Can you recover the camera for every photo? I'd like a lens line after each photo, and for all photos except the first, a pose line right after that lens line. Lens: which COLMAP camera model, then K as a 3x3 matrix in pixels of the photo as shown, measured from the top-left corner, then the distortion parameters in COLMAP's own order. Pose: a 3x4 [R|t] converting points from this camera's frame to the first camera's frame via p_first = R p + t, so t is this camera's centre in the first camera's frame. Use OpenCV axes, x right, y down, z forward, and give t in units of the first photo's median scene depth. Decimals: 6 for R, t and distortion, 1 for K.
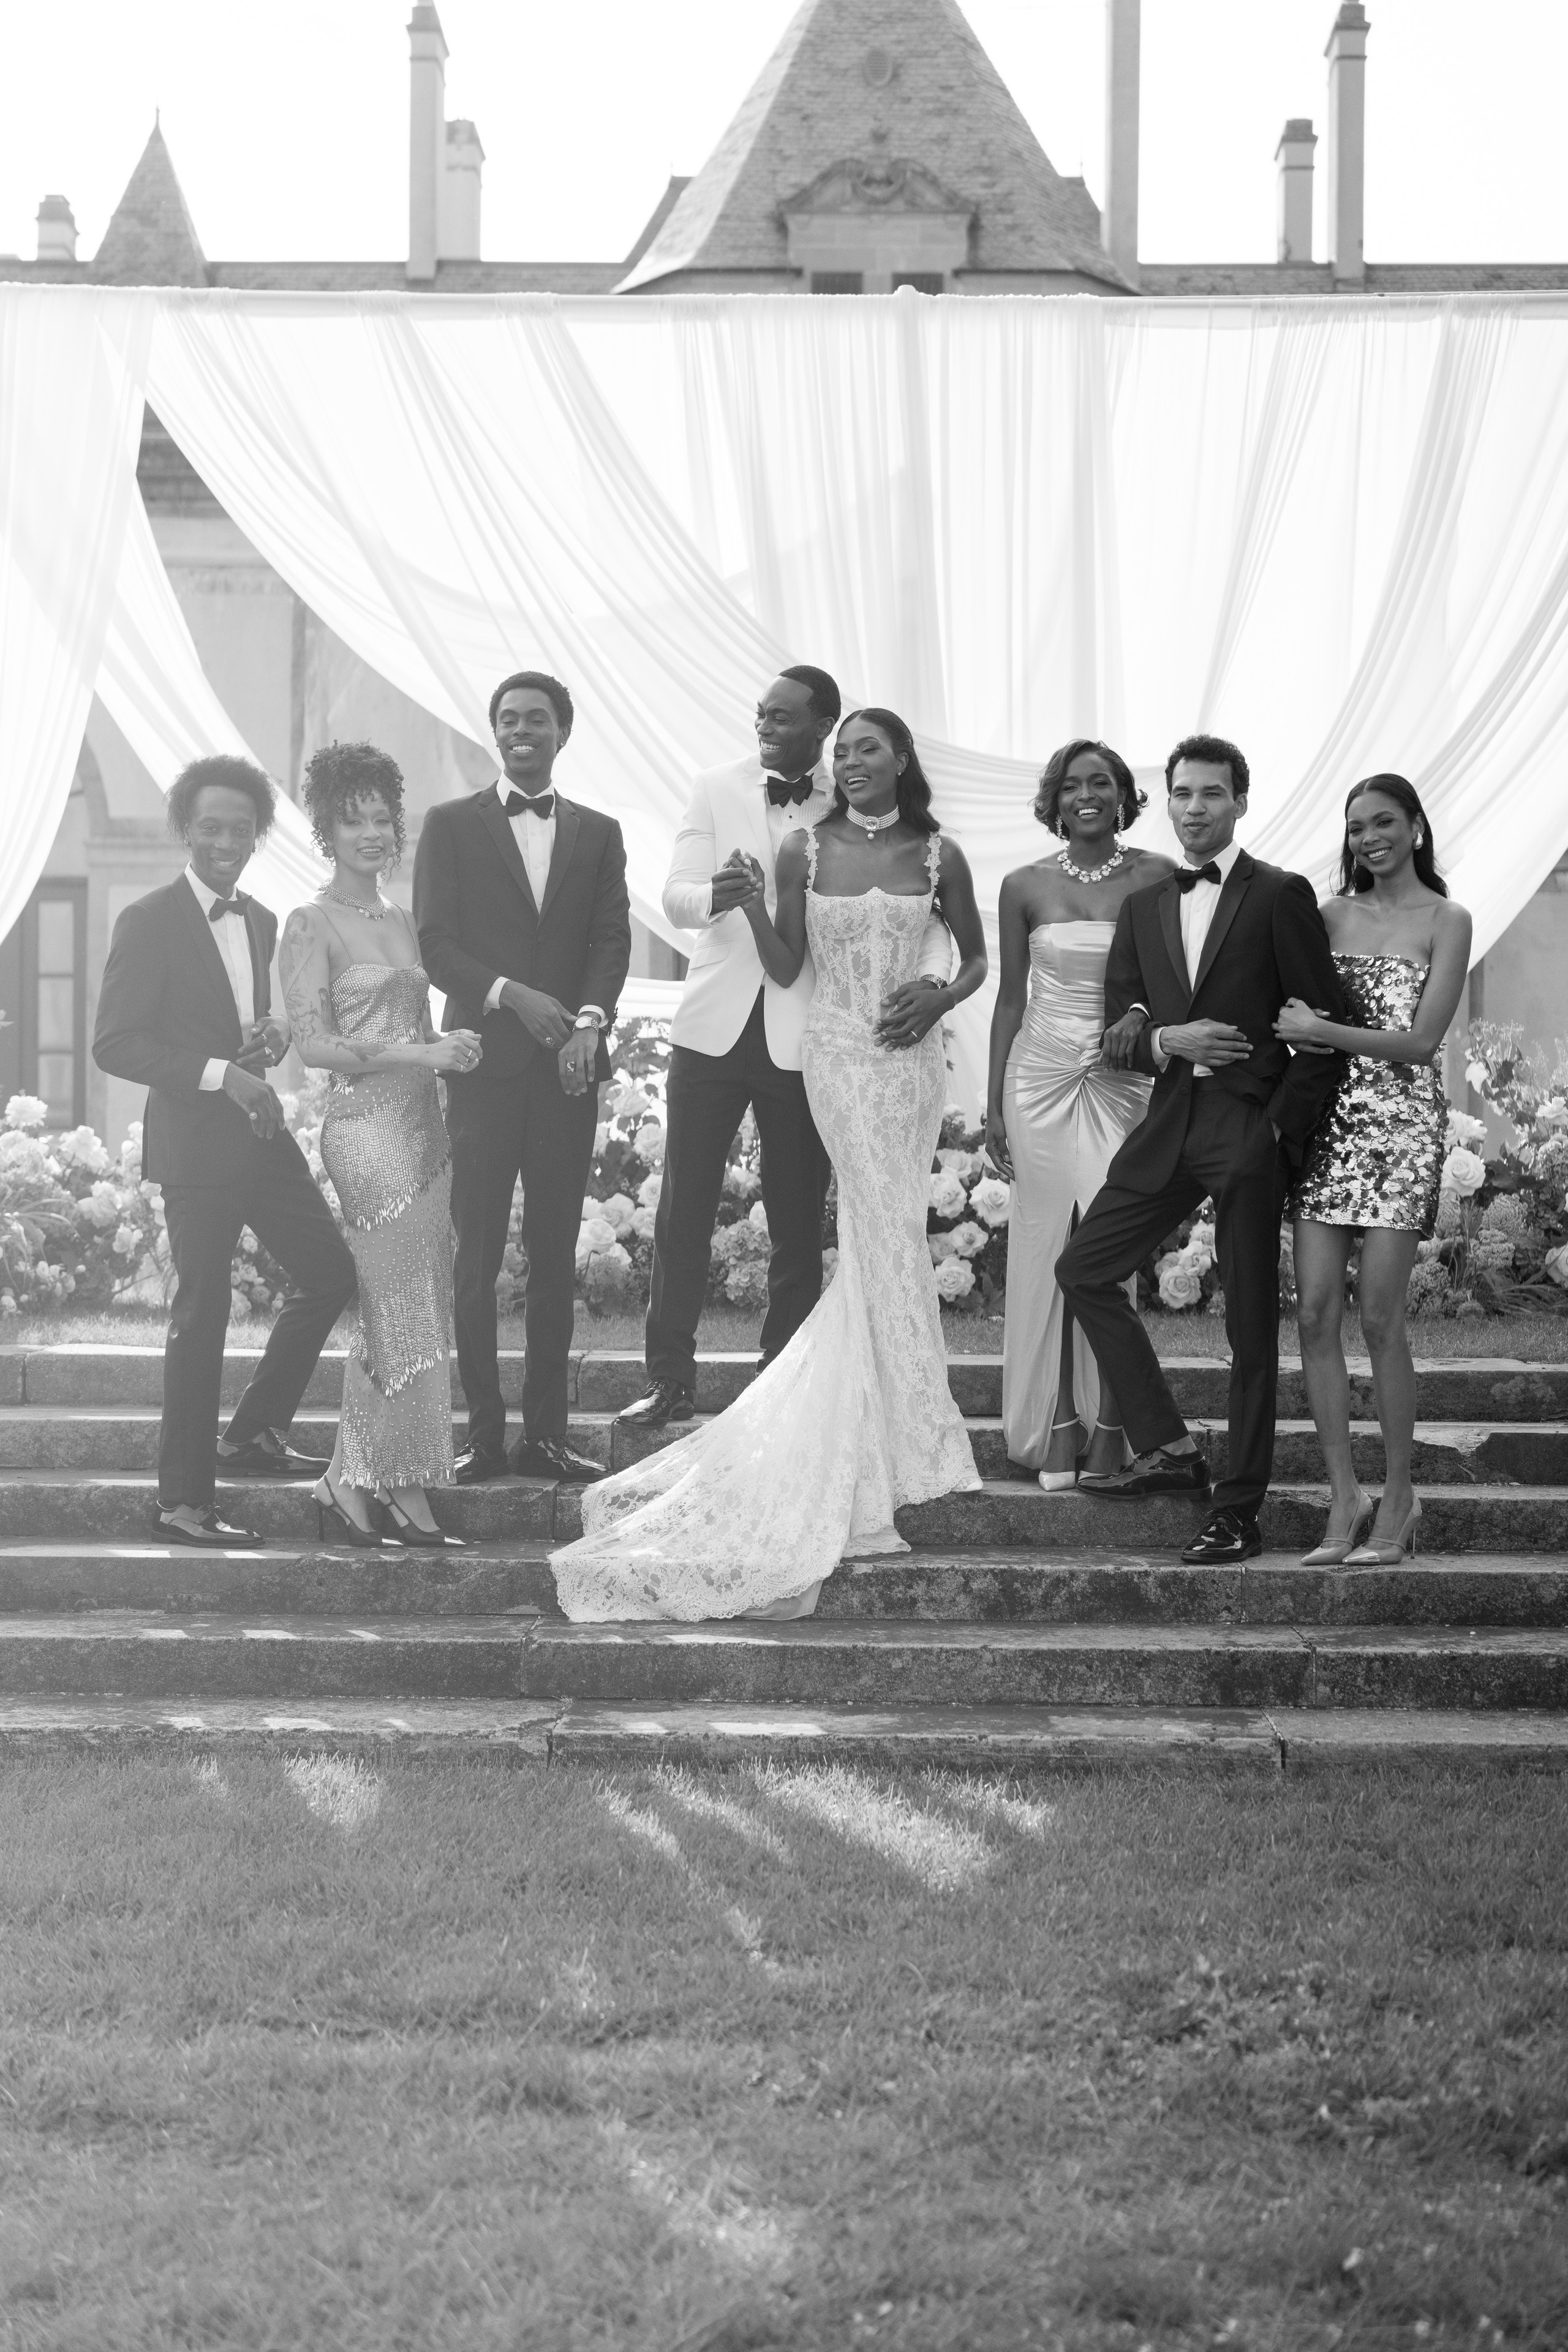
lens RADIAL K [[3256.9, 0, 683.2], [0, 3256.9, 1179.7], [0, 0, 1]] dist [0.000947, 0.040167]
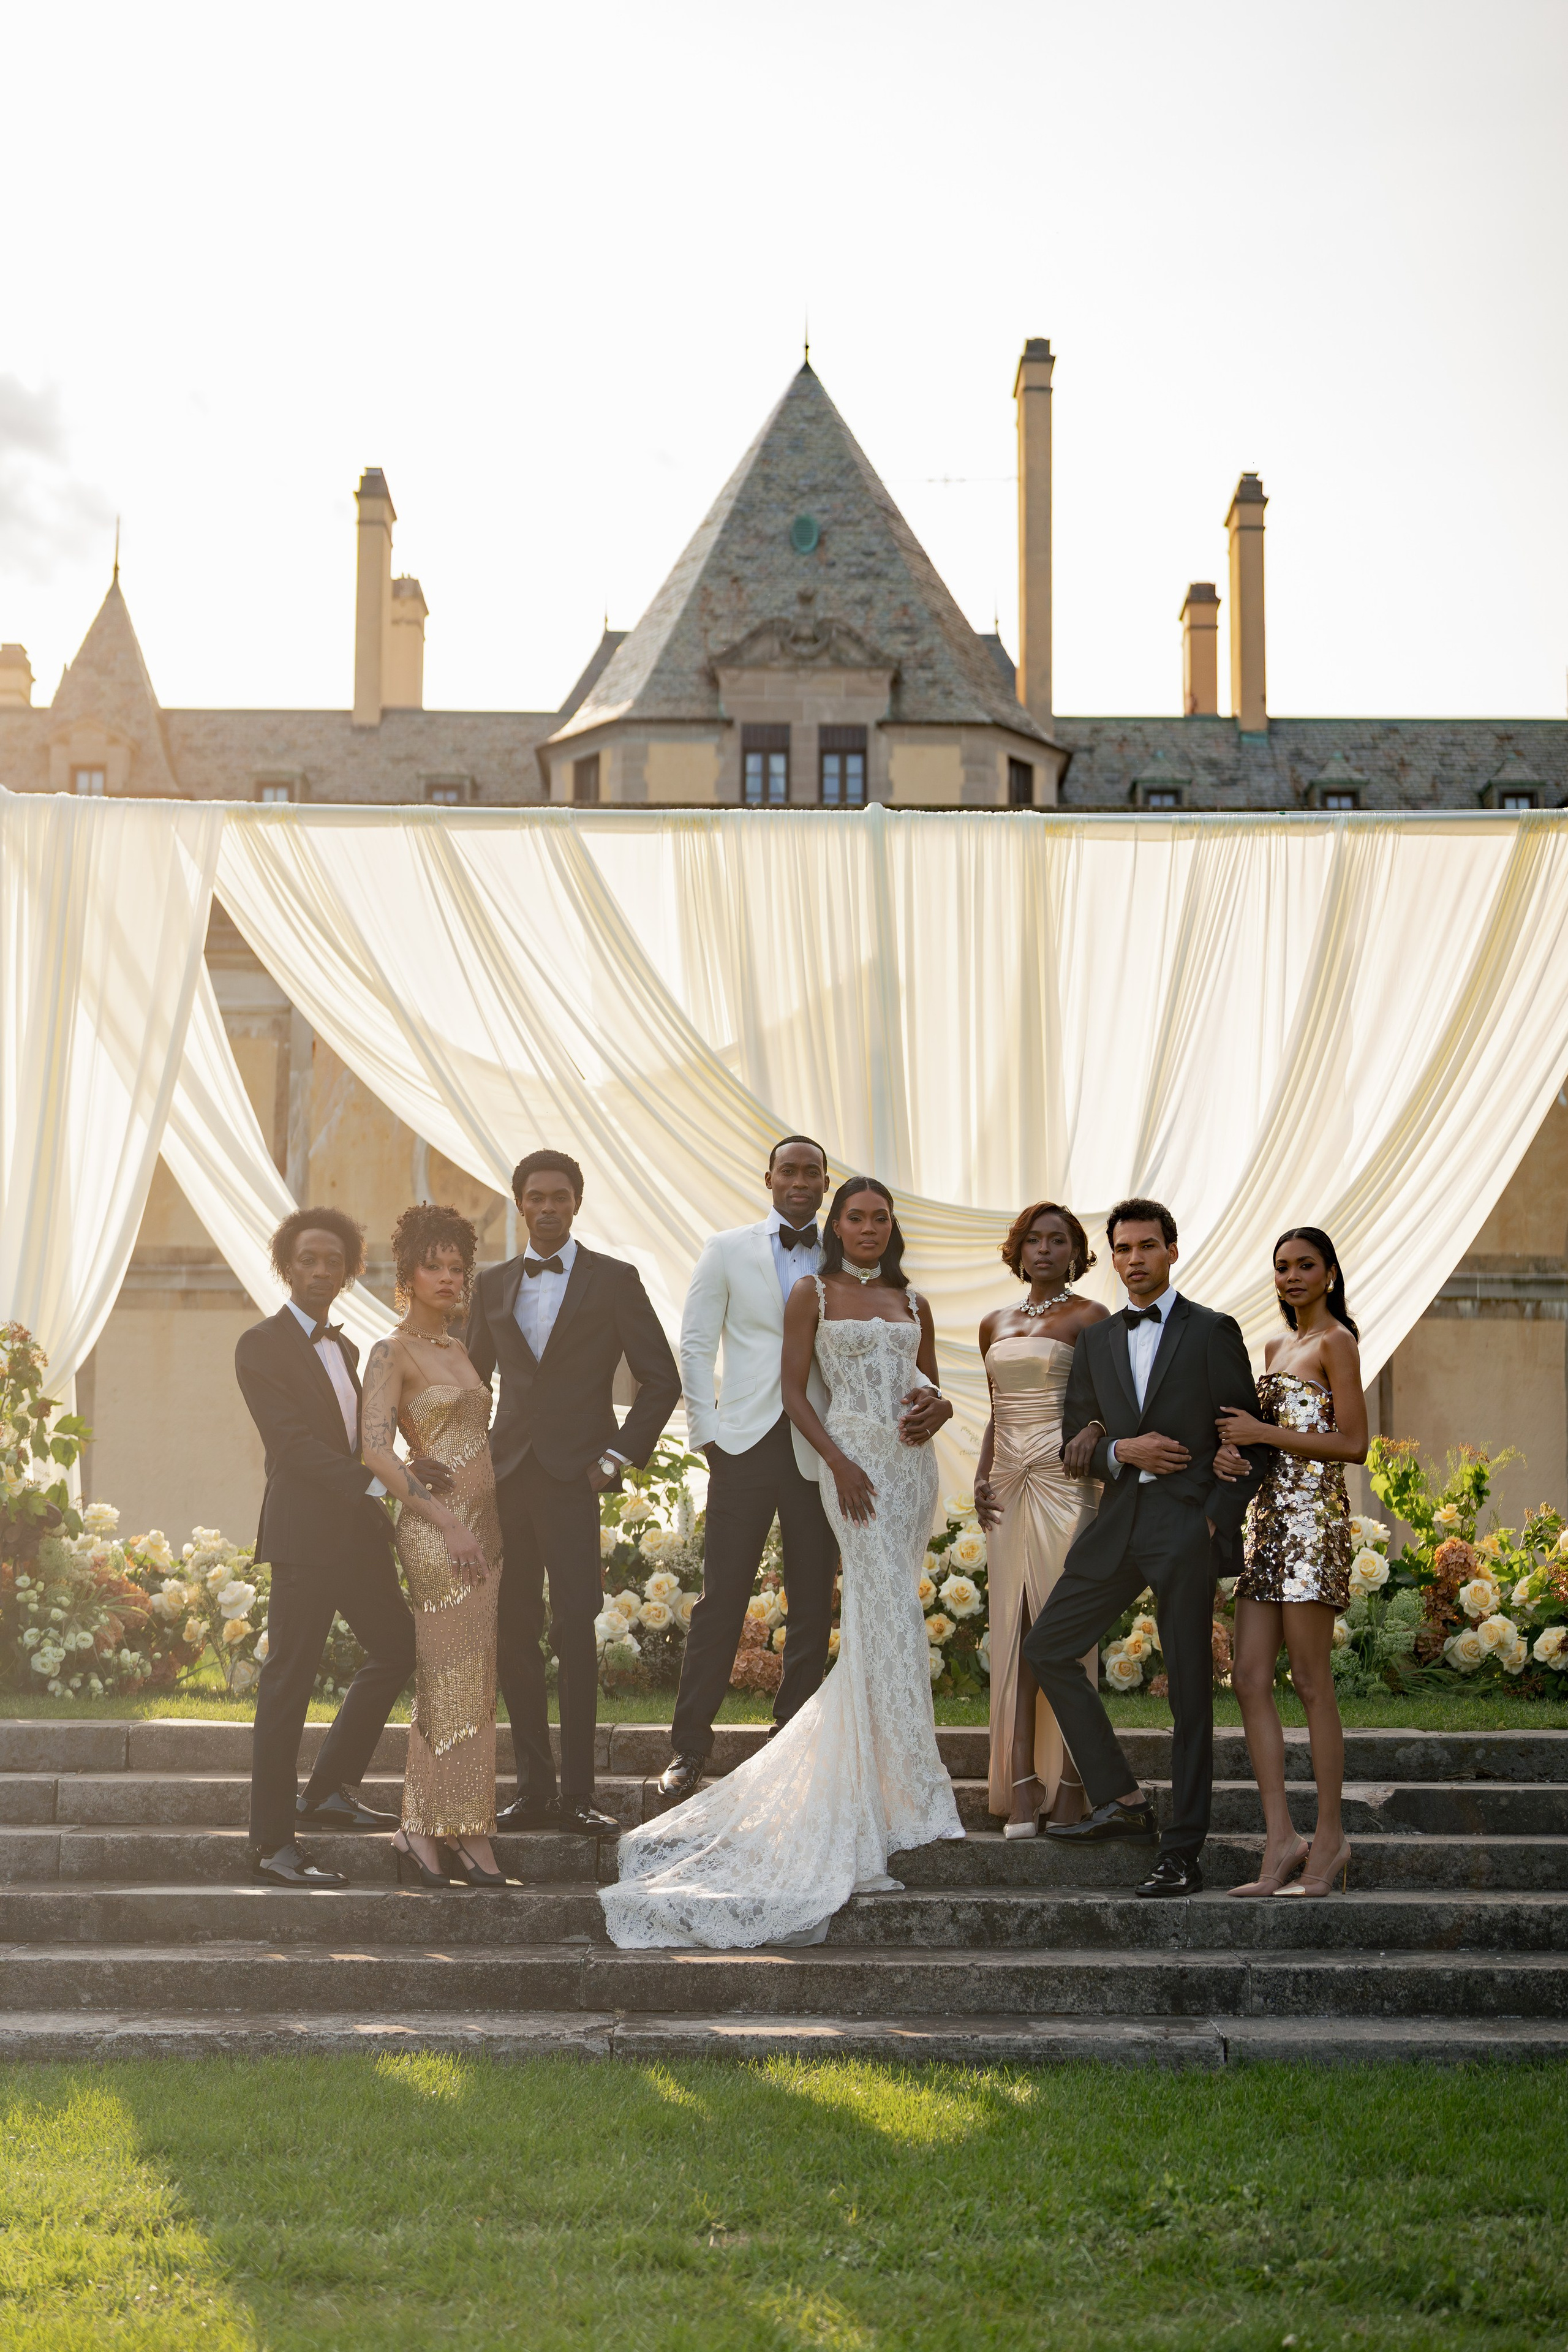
lens RADIAL K [[3253.1, 0, 691.1], [0, 3253.1, 1243.1], [0, 0, 1]] dist [0.007815, 0.022723]
pose [[0.999651, 0.001697, 0.026355, -0.037445], [0.001179, 0.994074, -0.108703, 0.010105], [-0.026384, 0.108696, 0.993725, -0.183008]]
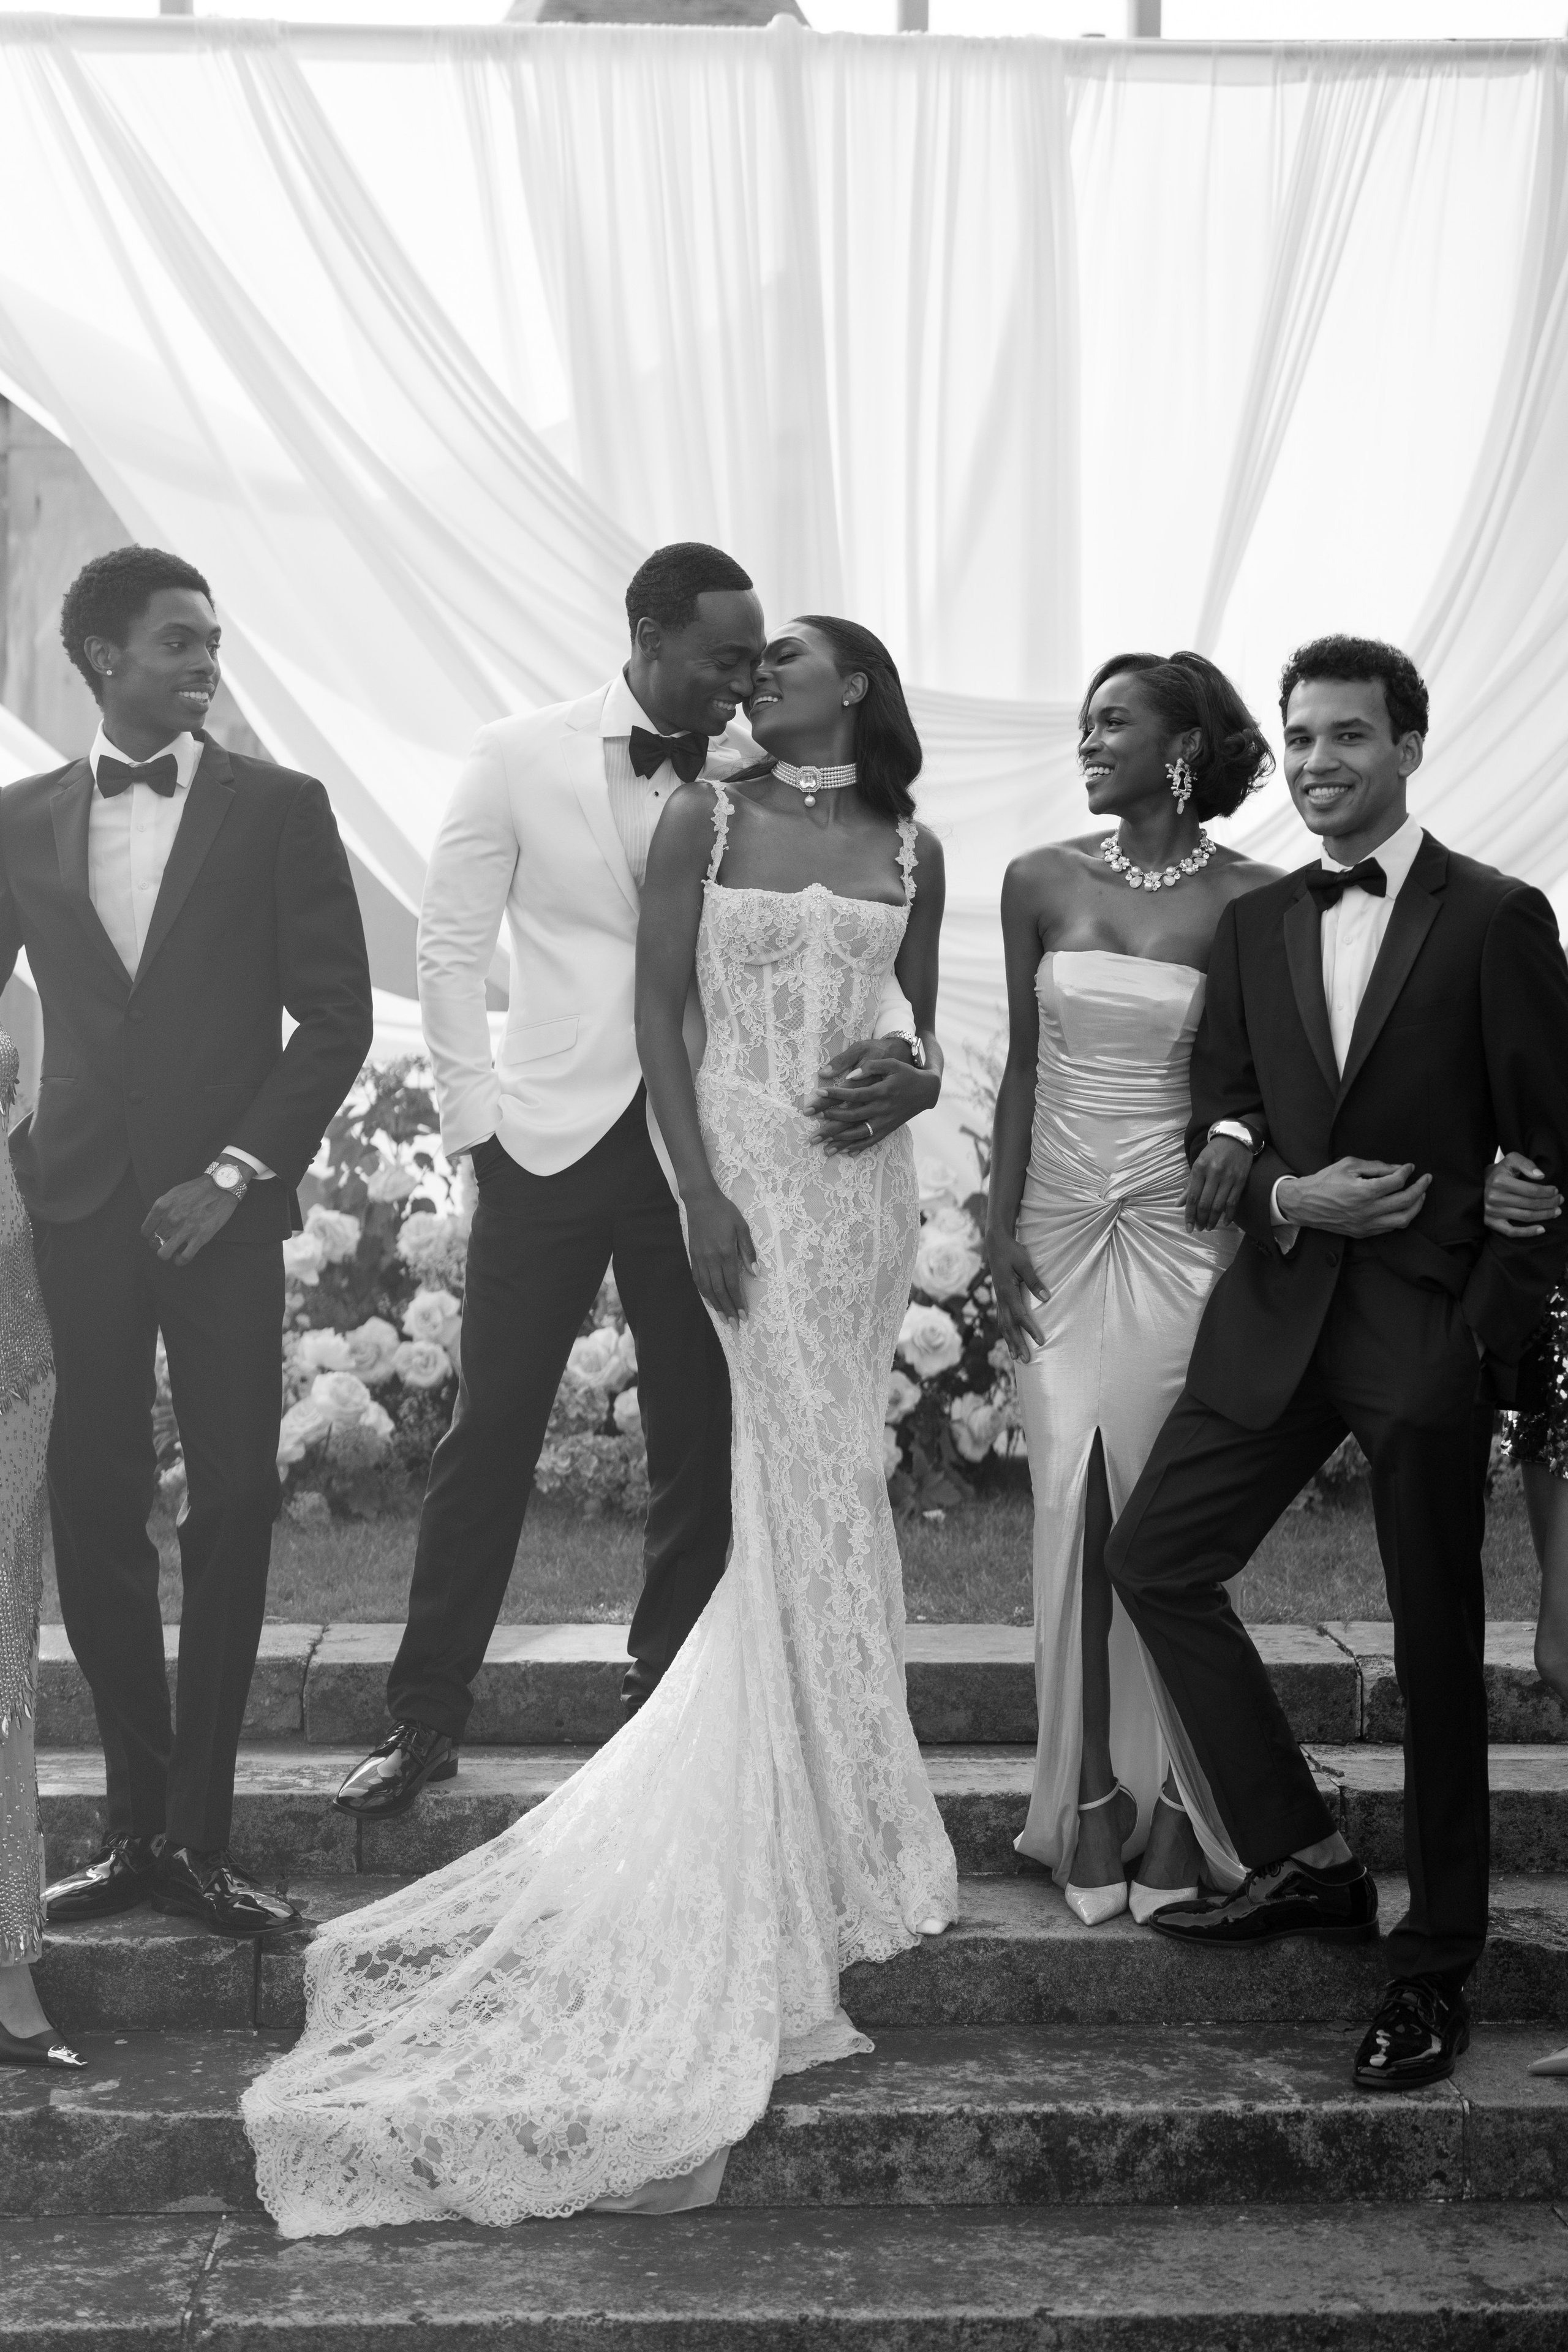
lens RADIAL K [[3253.1, 0, 691.1], [0, 3253.1, 1243.1], [0, 0, 1]] dist [0.007815, 0.022723]
pose [[0.997386, -0.004783, 0.072105, -0.003727], [0.002084, 0.999296, 0.037450, -0.050451], [-0.072233, -0.037202, 0.996694, 0.424733]]
